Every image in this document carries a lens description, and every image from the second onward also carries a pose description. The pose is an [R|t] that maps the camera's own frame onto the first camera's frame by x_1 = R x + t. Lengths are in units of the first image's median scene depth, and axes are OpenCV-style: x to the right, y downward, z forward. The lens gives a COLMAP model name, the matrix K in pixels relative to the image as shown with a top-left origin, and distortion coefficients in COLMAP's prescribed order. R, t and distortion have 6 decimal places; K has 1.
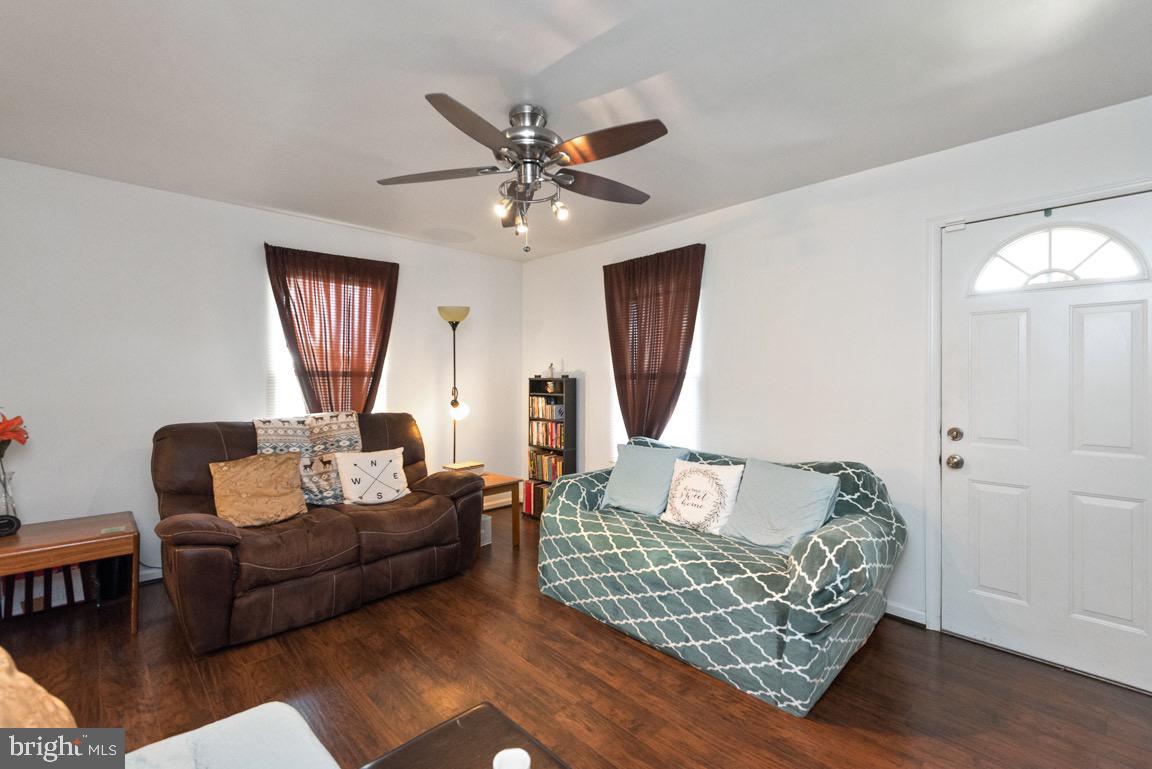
lens RADIAL K [[515.1, 0, 578.4], [0, 515.1, 381.1], [0, 0, 1]] dist [0.024685, 0.000062]
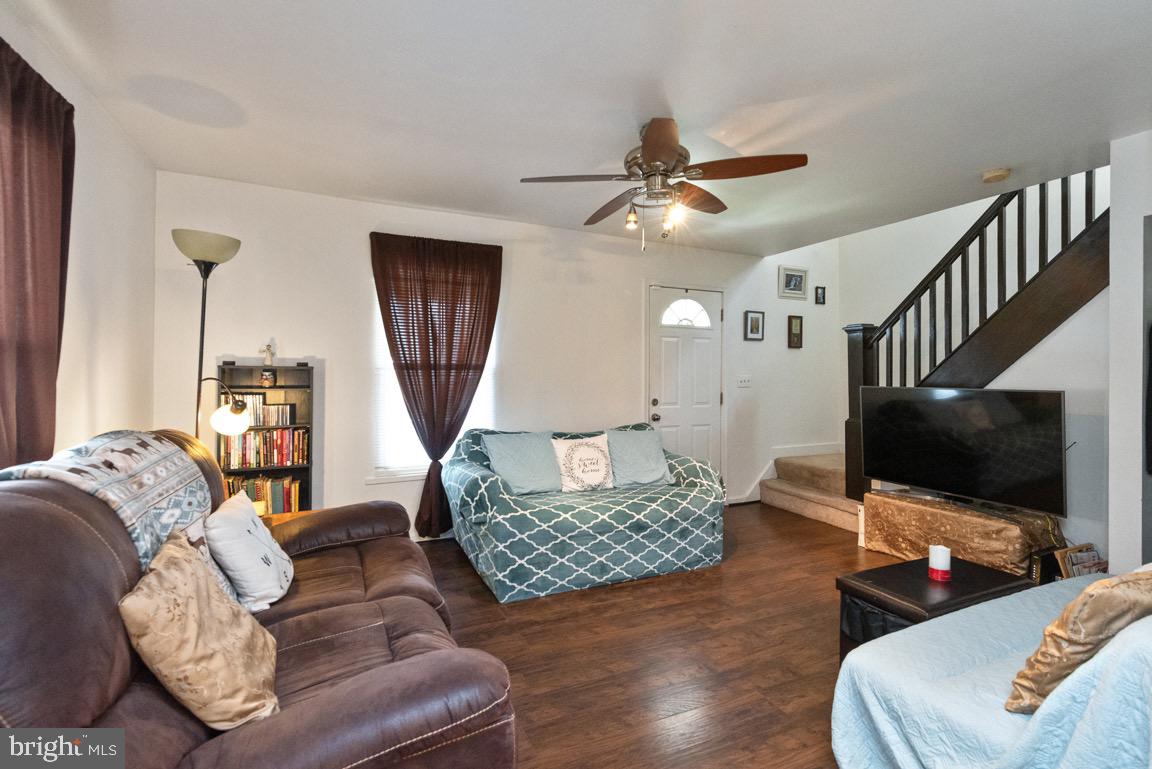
lens RADIAL K [[515.1, 0, 578.4], [0, 515.1, 381.1], [0, 0, 1]] dist [0.024685, 0.000062]
pose [[0.309349, -0.005897, 0.950930, -0.824212], [0.000755, 0.999982, 0.005955, 0.014666], [-0.950948, -0.001124, 0.309348, 0.554168]]
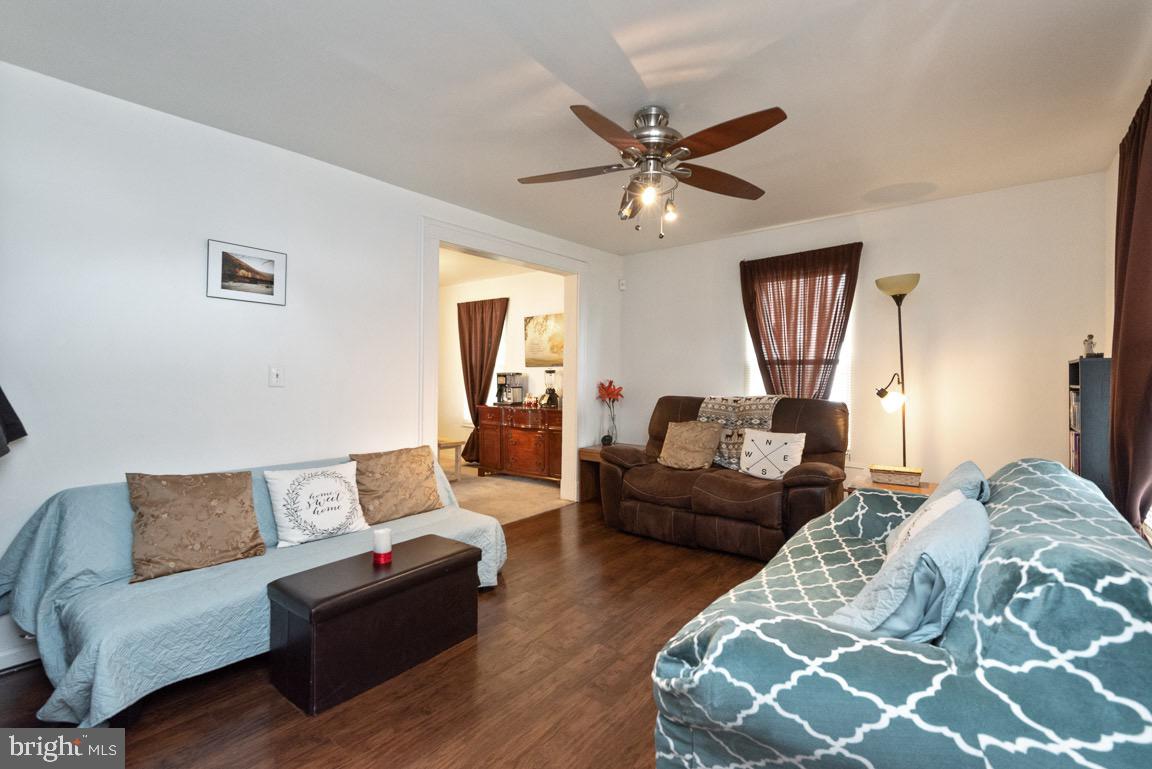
lens RADIAL K [[515.1, 0, 578.4], [0, 515.1, 381.1], [0, 0, 1]] dist [0.024685, 0.000062]
pose [[0.125489, 0.006436, -0.992074, 0.664758], [-0.008075, 0.999952, 0.005466, 0.028564], [0.992062, 0.007325, 0.125535, 0.486541]]
